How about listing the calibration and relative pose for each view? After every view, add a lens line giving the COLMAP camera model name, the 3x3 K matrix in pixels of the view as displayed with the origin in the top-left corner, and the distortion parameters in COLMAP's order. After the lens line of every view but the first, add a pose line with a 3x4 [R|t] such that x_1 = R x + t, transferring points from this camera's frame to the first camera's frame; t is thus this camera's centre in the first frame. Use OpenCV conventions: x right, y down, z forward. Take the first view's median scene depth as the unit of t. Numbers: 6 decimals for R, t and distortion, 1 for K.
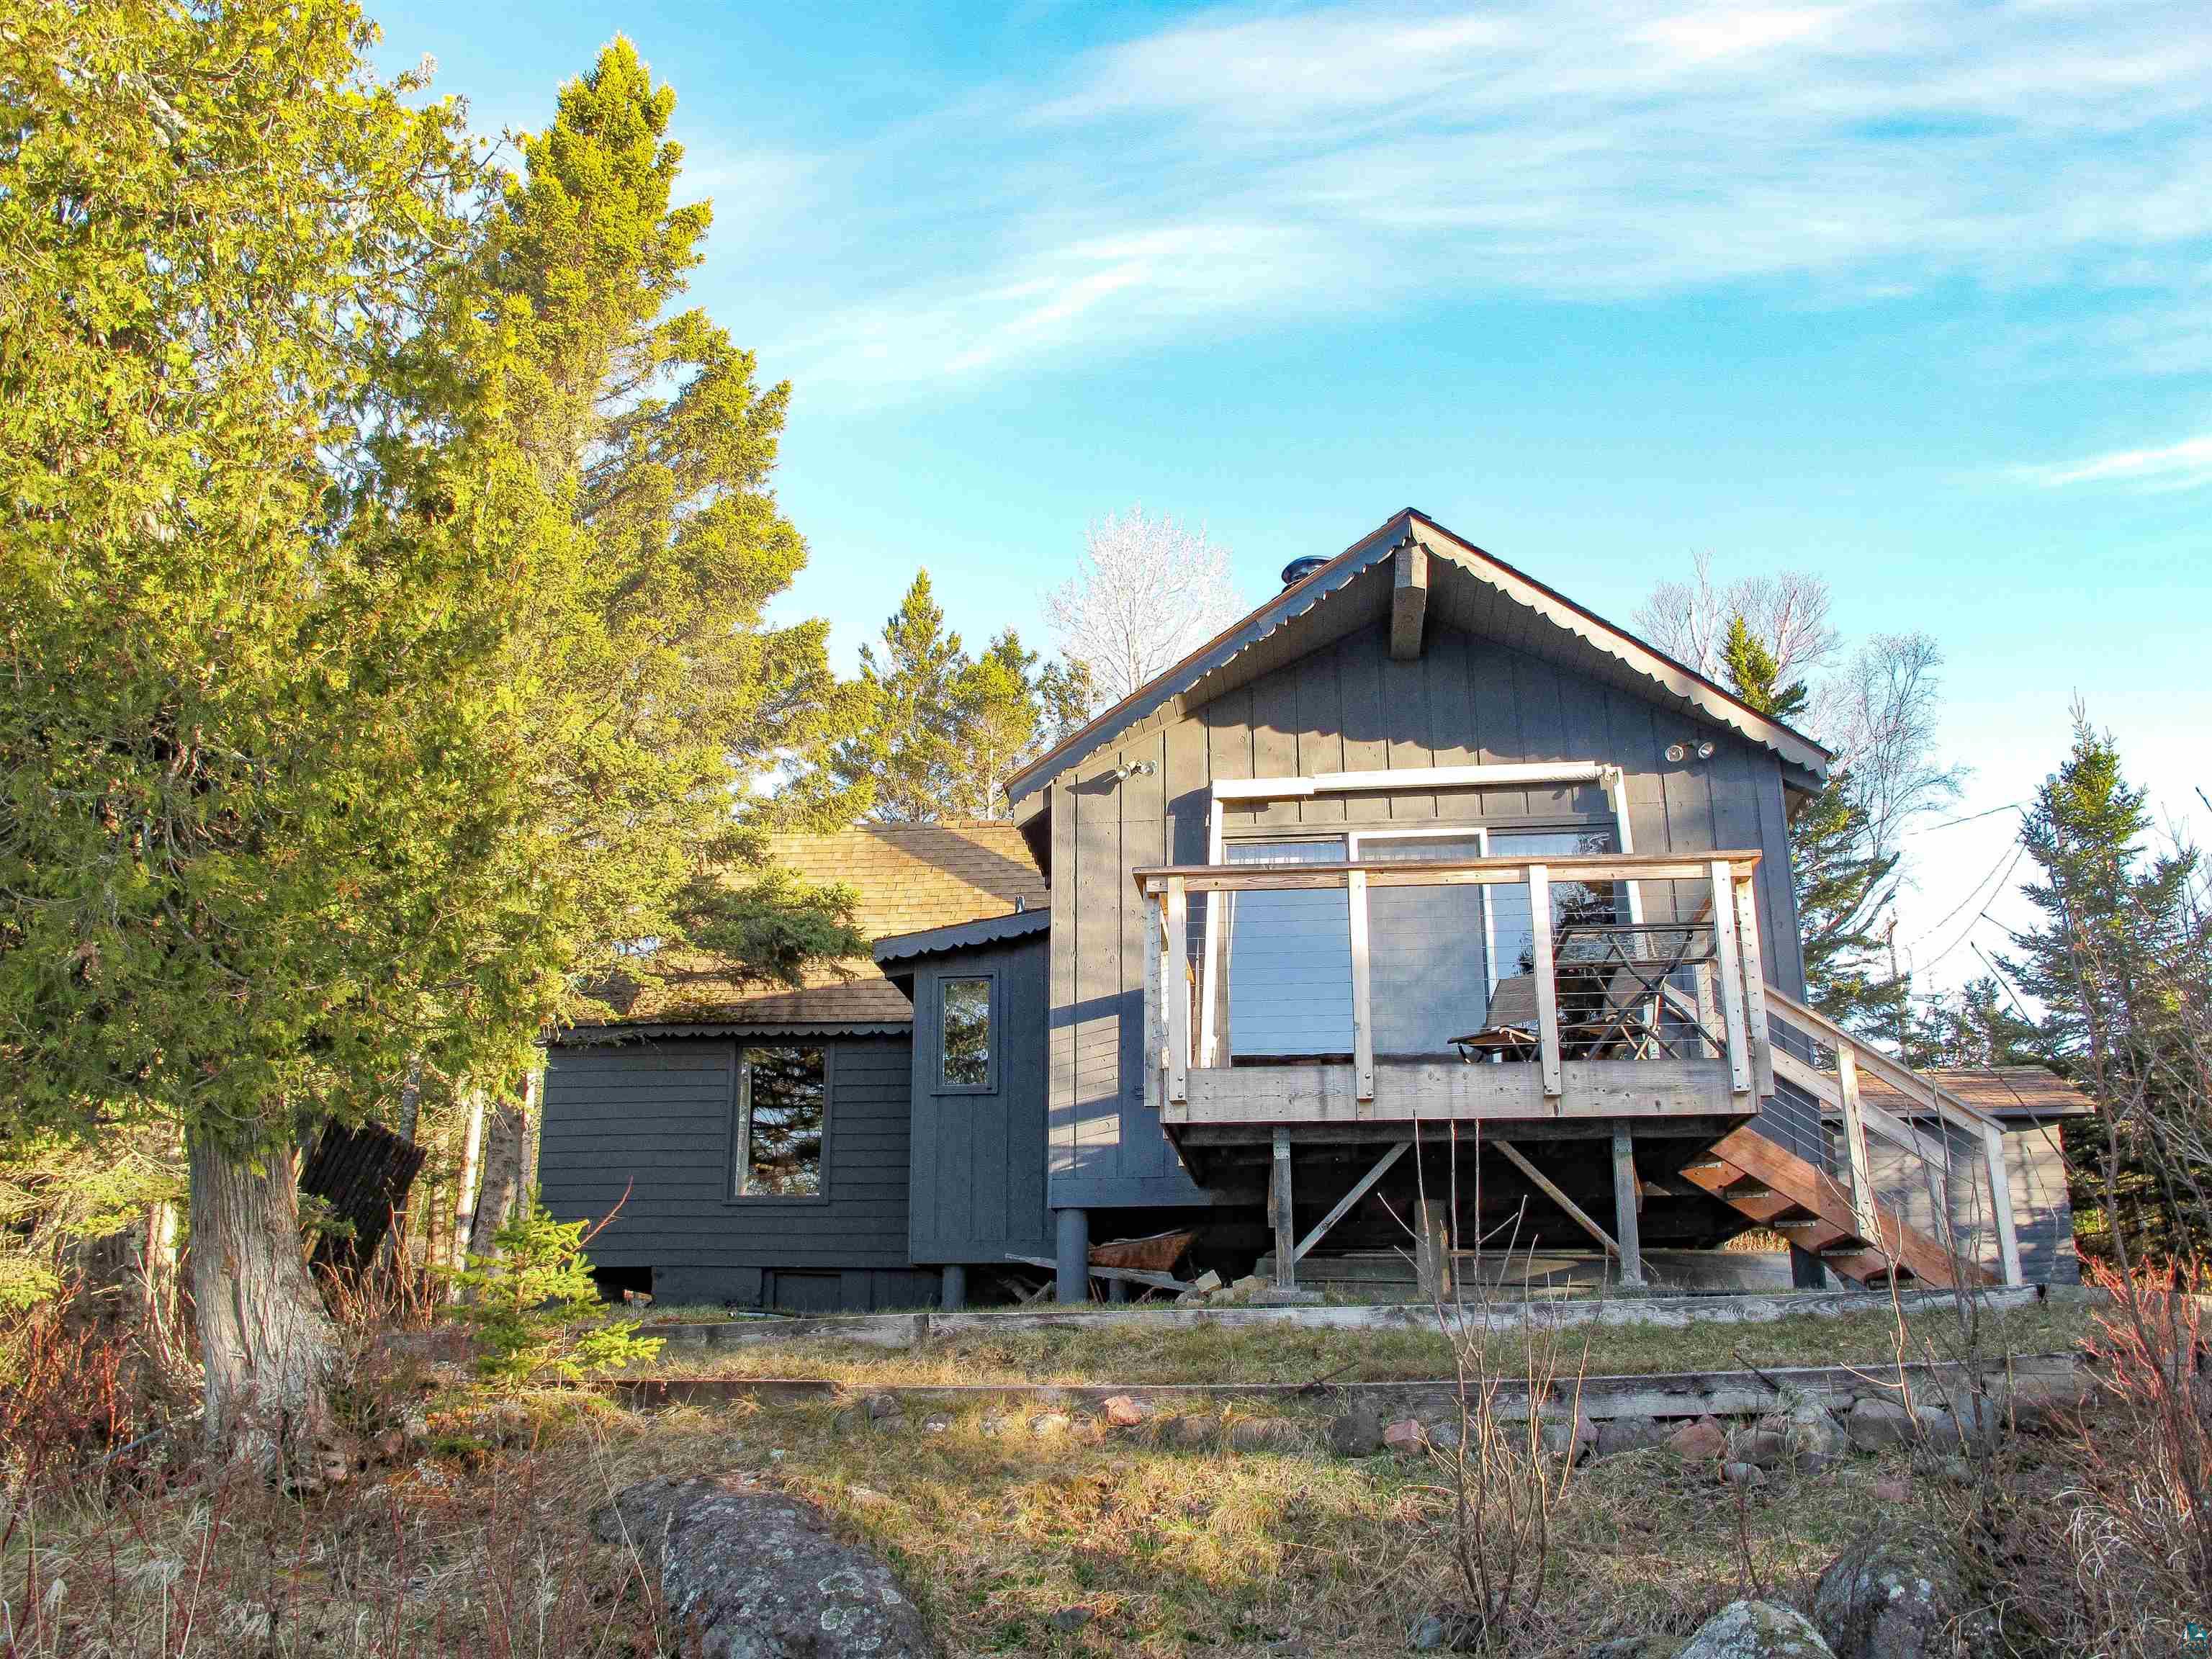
lens RADIAL K [[1865.8, 0, 1106.0], [0, 1865.8, 829.5], [0, 0, 1]] dist [-0.151378, 0.108956]
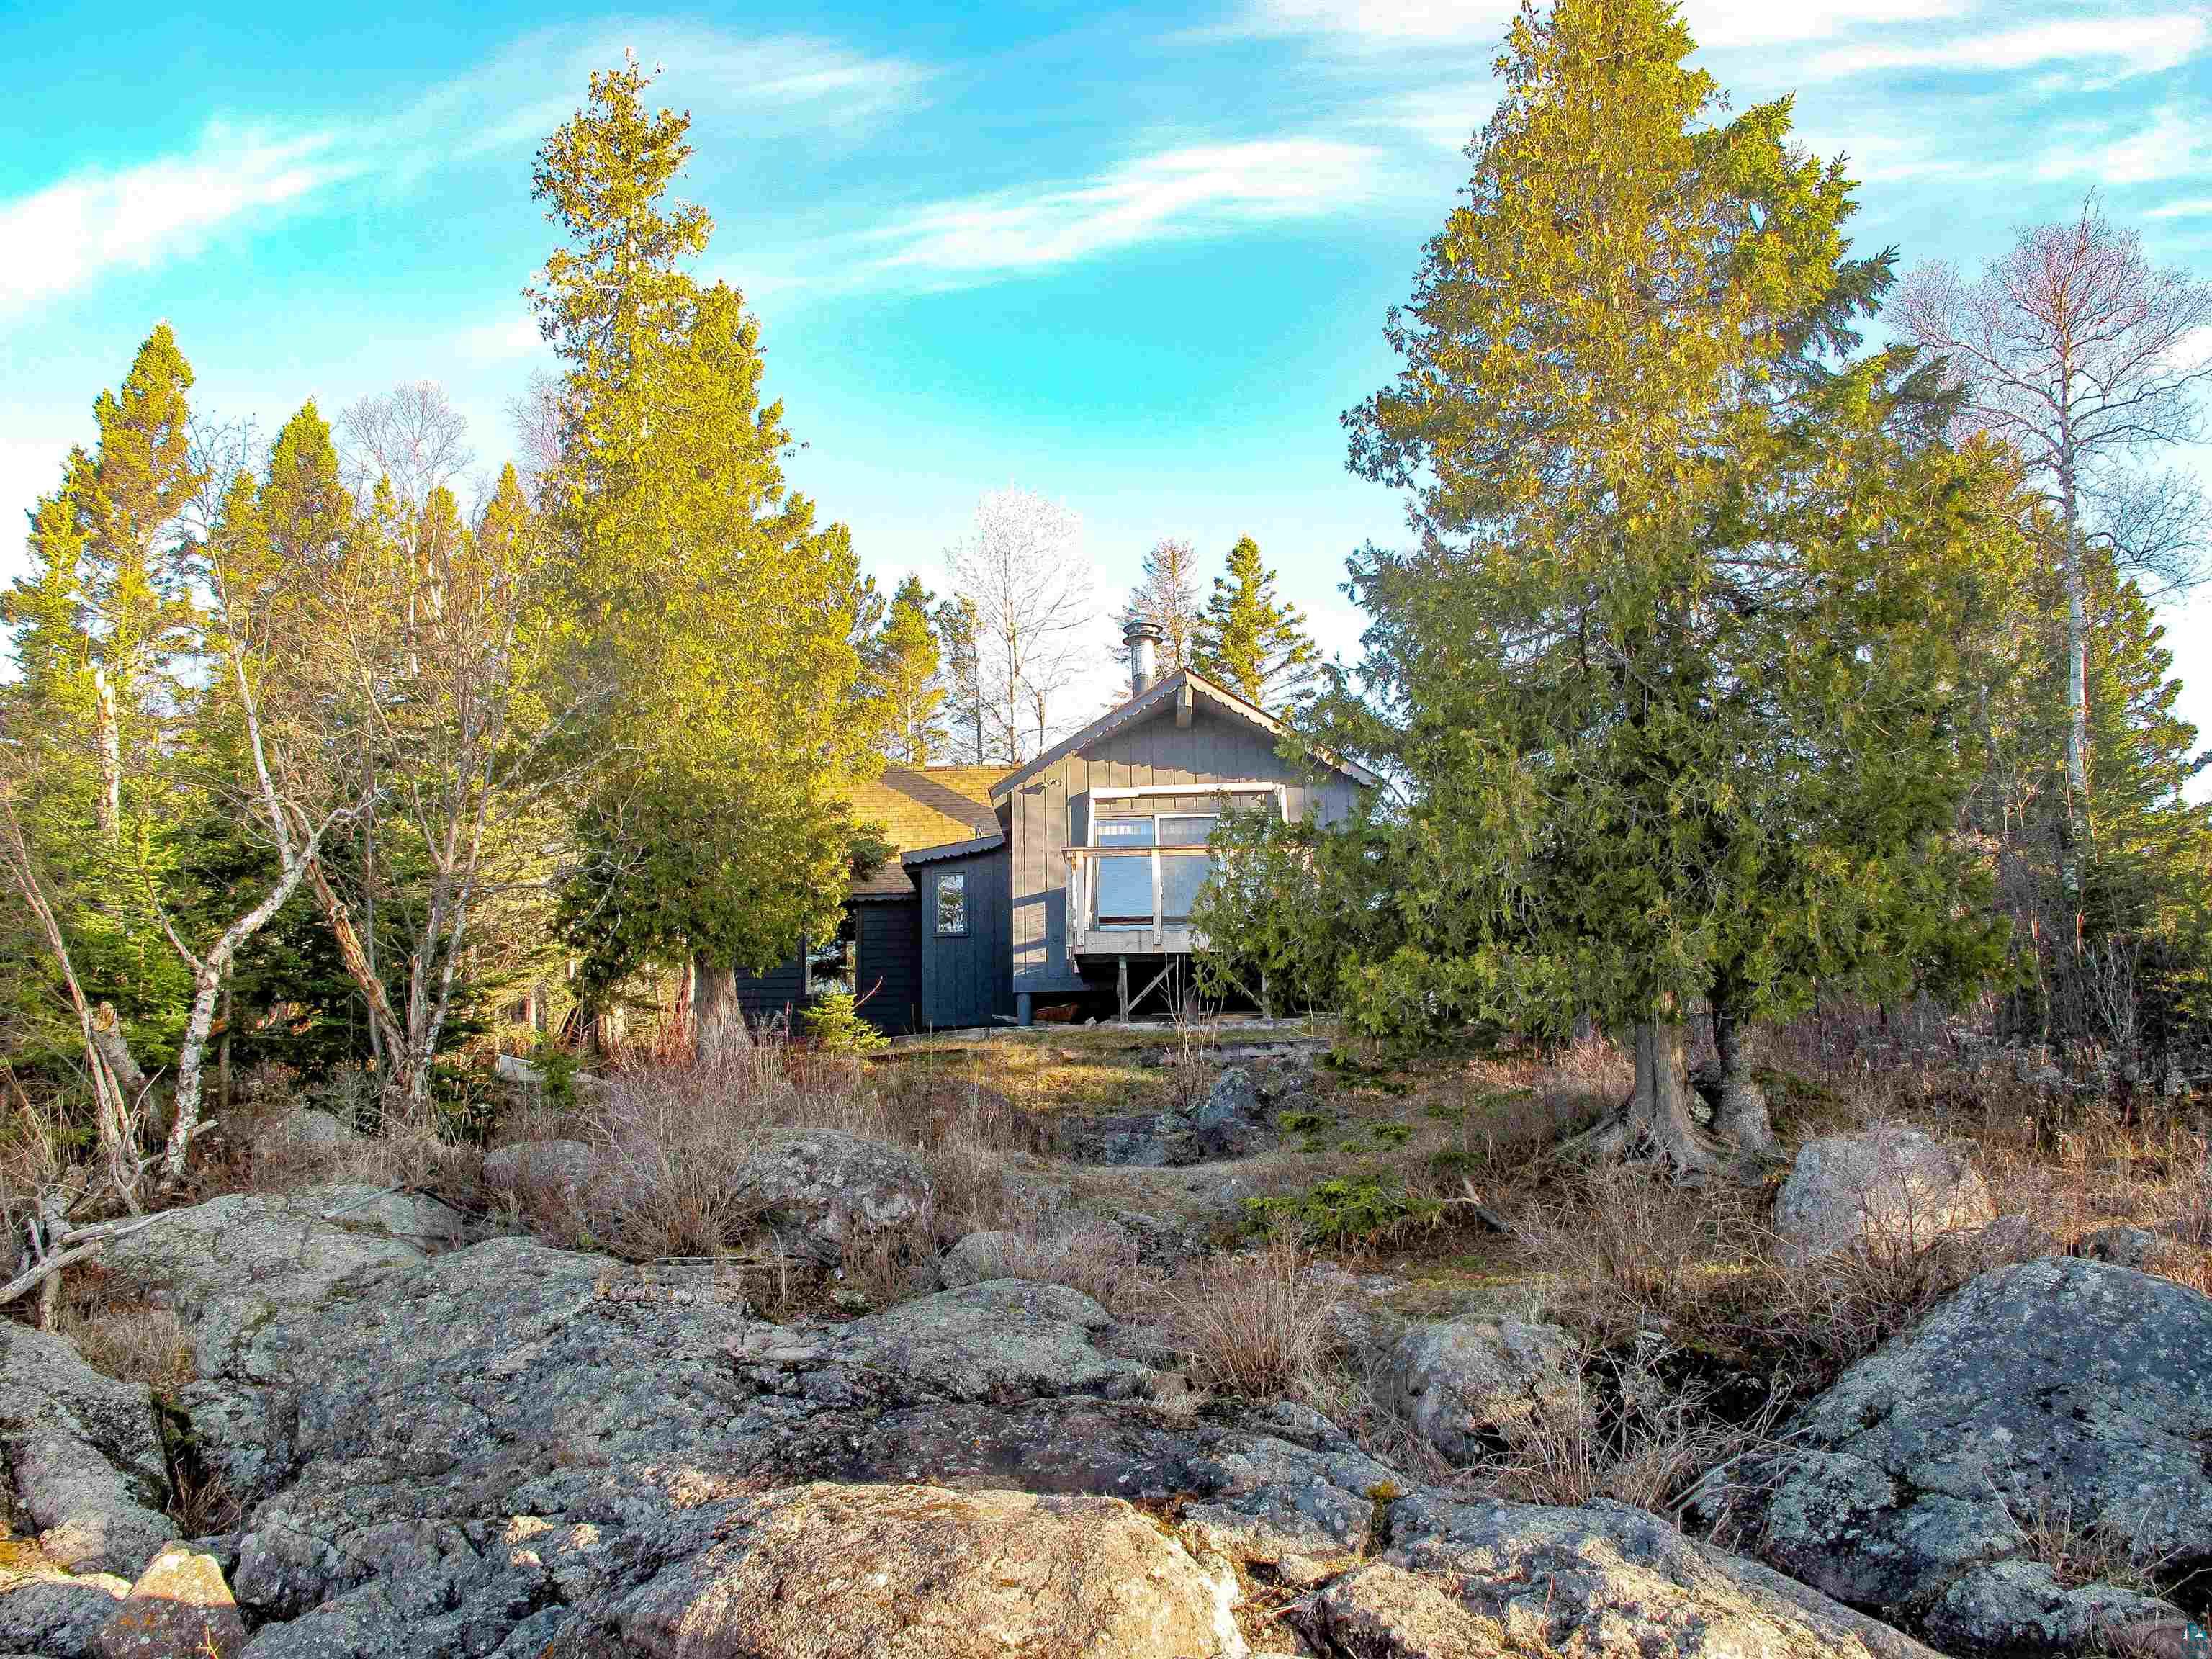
lens RADIAL K [[1946.1, 0, 1106.0], [0, 1946.1, 829.5], [0, 0, 1]] dist [-0.159580, 0.123207]
pose [[0.995870, 0.000439, 0.090790, -0.125462], [-0.009483, 0.995022, 0.099208, -0.202286], [-0.090295, -0.099659, 0.990916, -1.188223]]
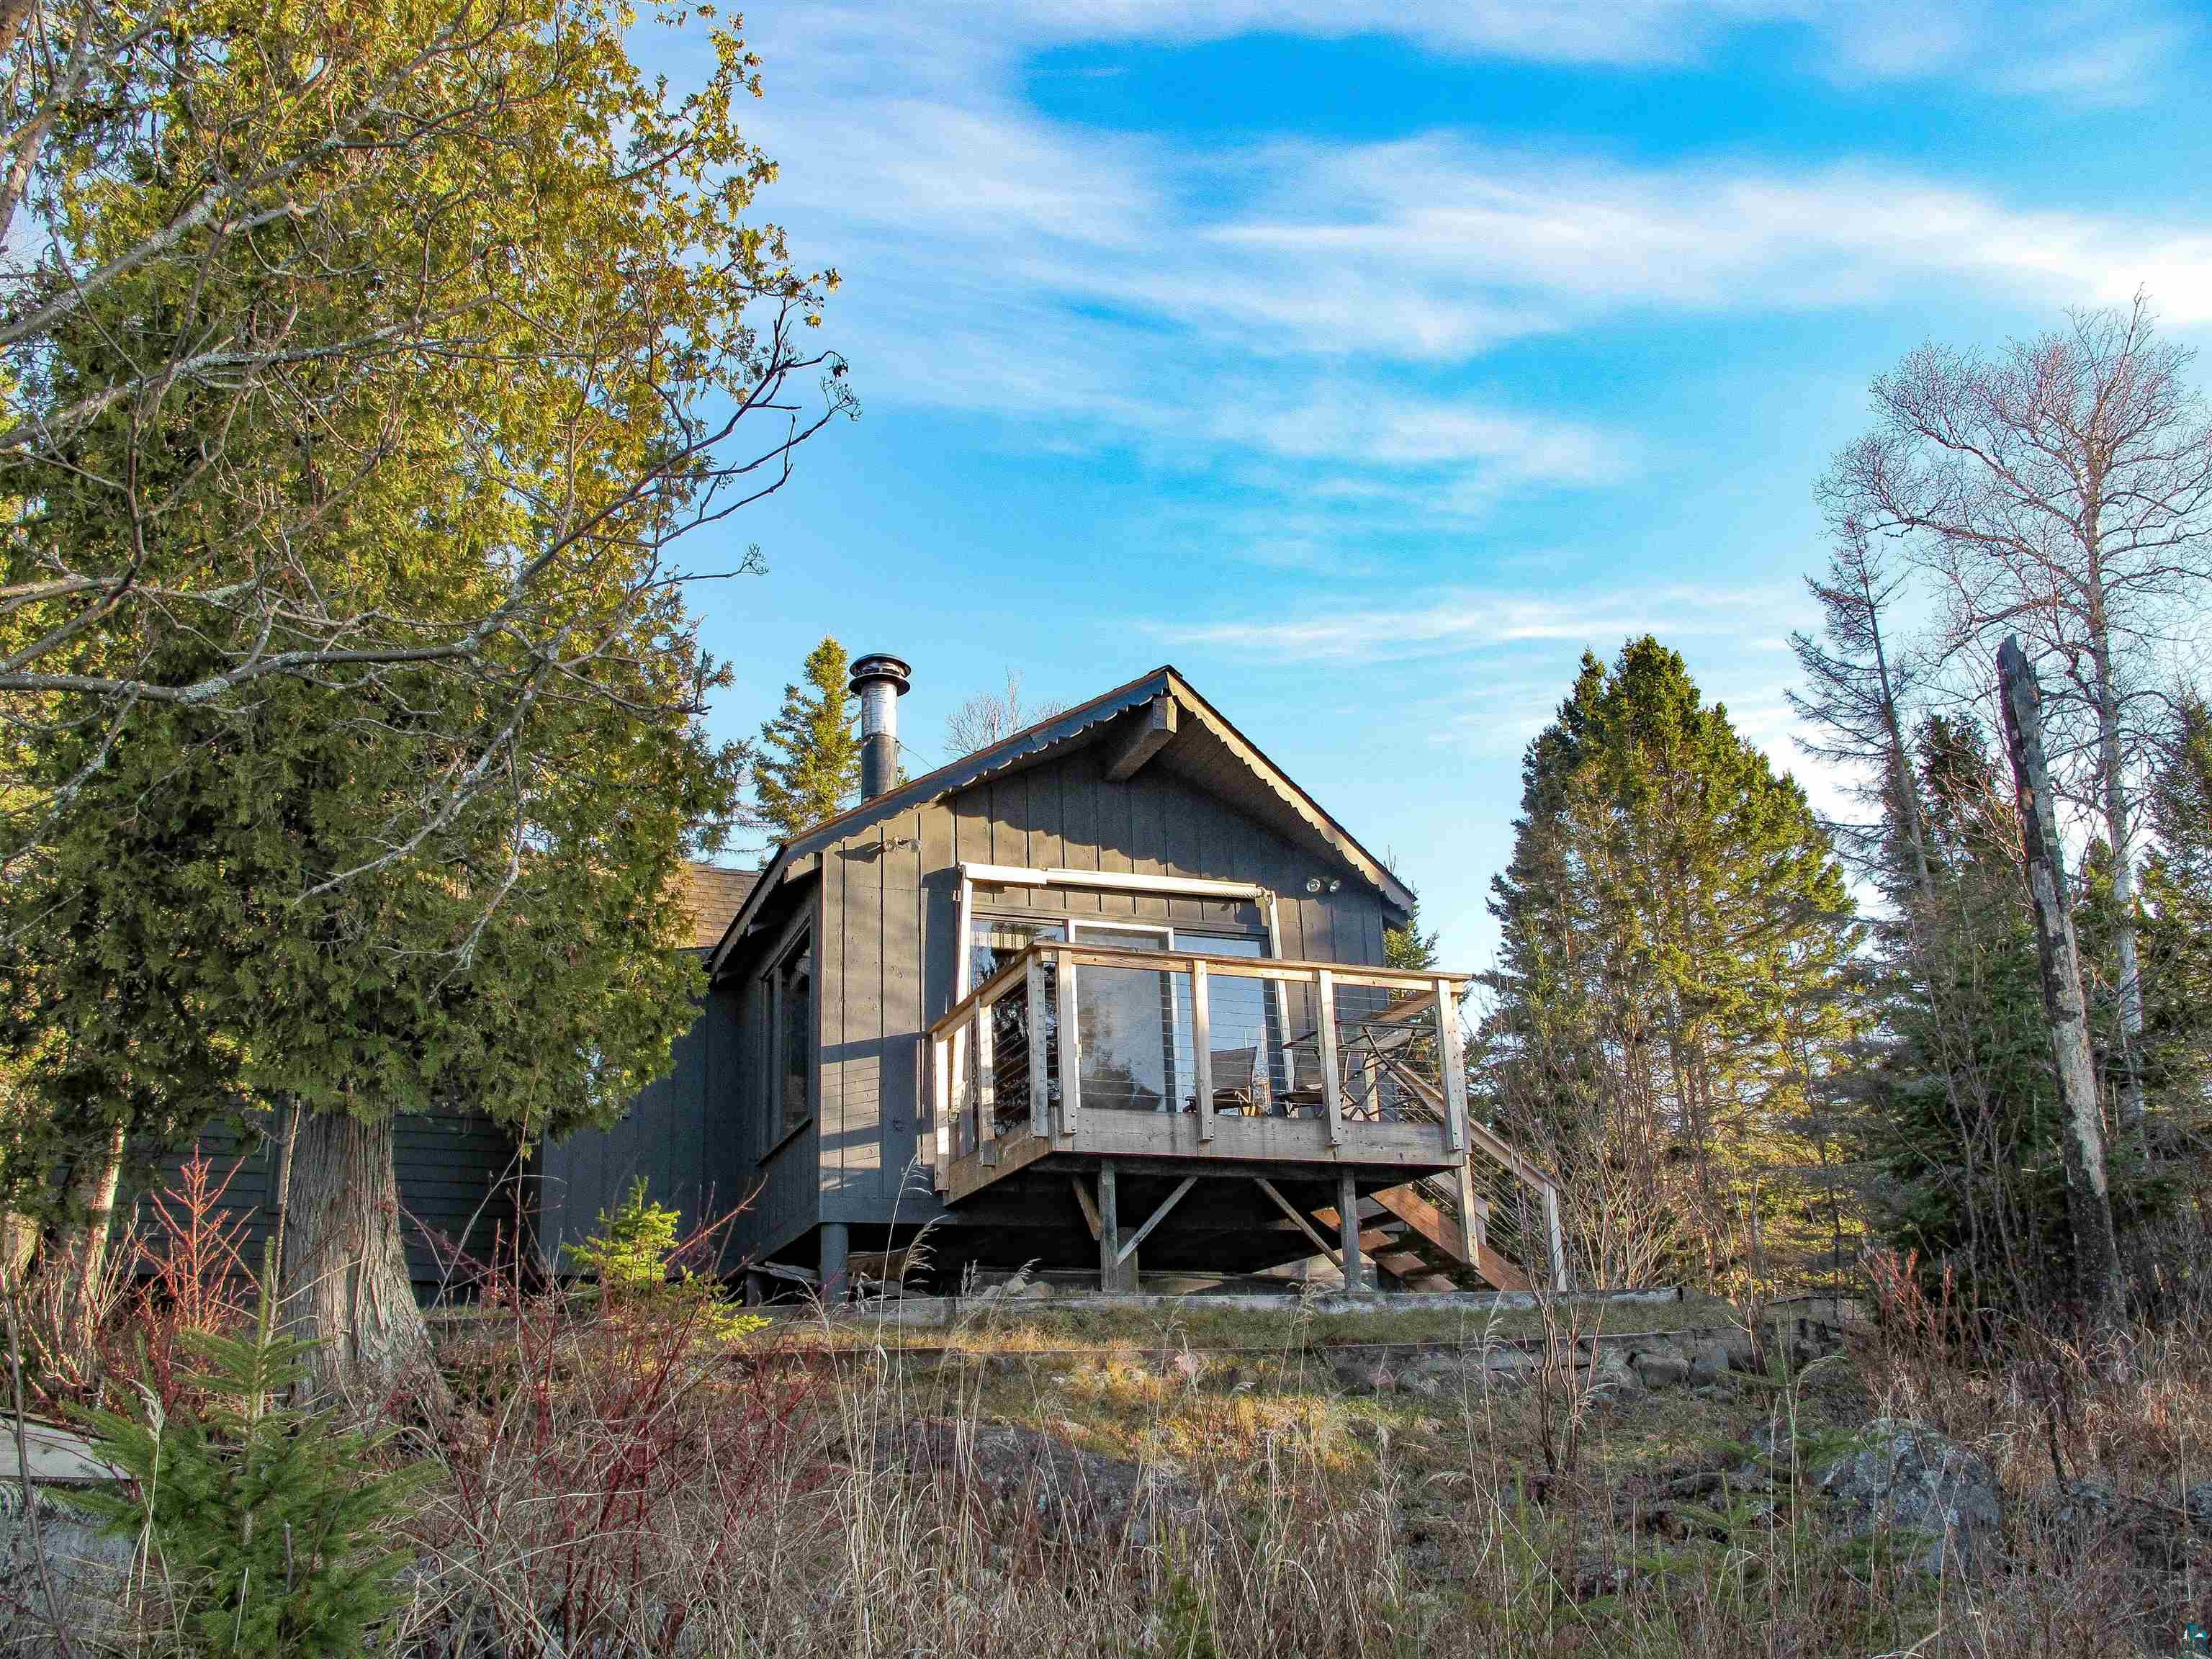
lens RADIAL K [[1843.4, 0, 1106.0], [0, 1843.4, 829.5], [0, 0, 1]] dist [-0.211306, 0.096177]
pose [[0.873460, 0.127540, 0.469895, -0.422820], [-0.112111, 0.991833, -0.060808, 0.013999], [-0.473813, 0.000433, 0.880625, -0.061207]]
